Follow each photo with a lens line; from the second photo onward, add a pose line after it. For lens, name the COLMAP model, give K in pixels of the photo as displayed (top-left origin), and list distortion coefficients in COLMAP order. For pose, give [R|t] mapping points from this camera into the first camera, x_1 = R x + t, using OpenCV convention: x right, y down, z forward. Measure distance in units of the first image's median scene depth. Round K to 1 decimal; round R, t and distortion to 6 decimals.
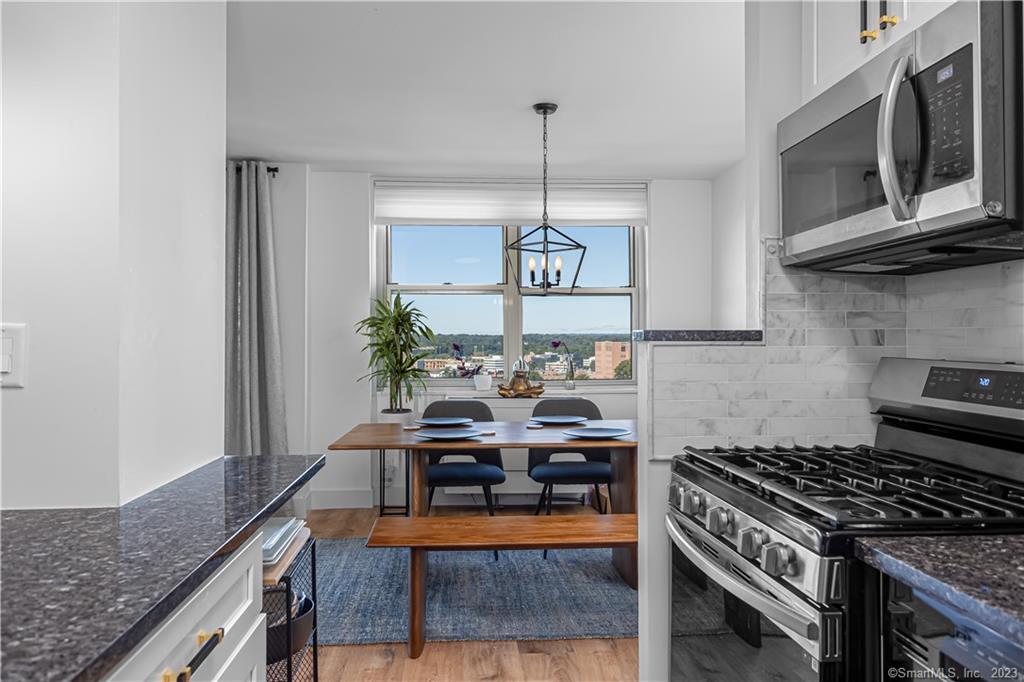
lens RADIAL K [[735.0, 0, 513.5], [0, 735.0, 332.1], [0, 0, 1]] dist [0.003960, 0.009656]
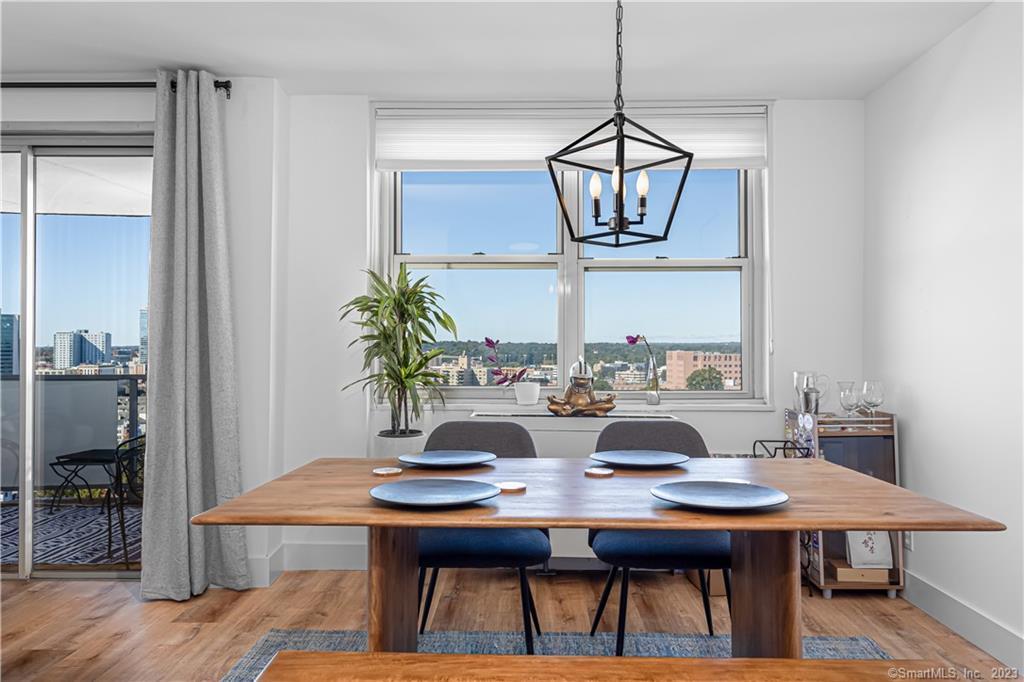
lens RADIAL K [[735.0, 0, 513.7], [0, 735.0, 343.1], [0, 0, 1]] dist [0.003960, 0.009656]
pose [[0.995564, 0.003777, -0.094009, 0.012088], [-0.003475, 0.999988, 0.003375, 0.019642], [0.094021, -0.003033, 0.995566, 0.320016]]
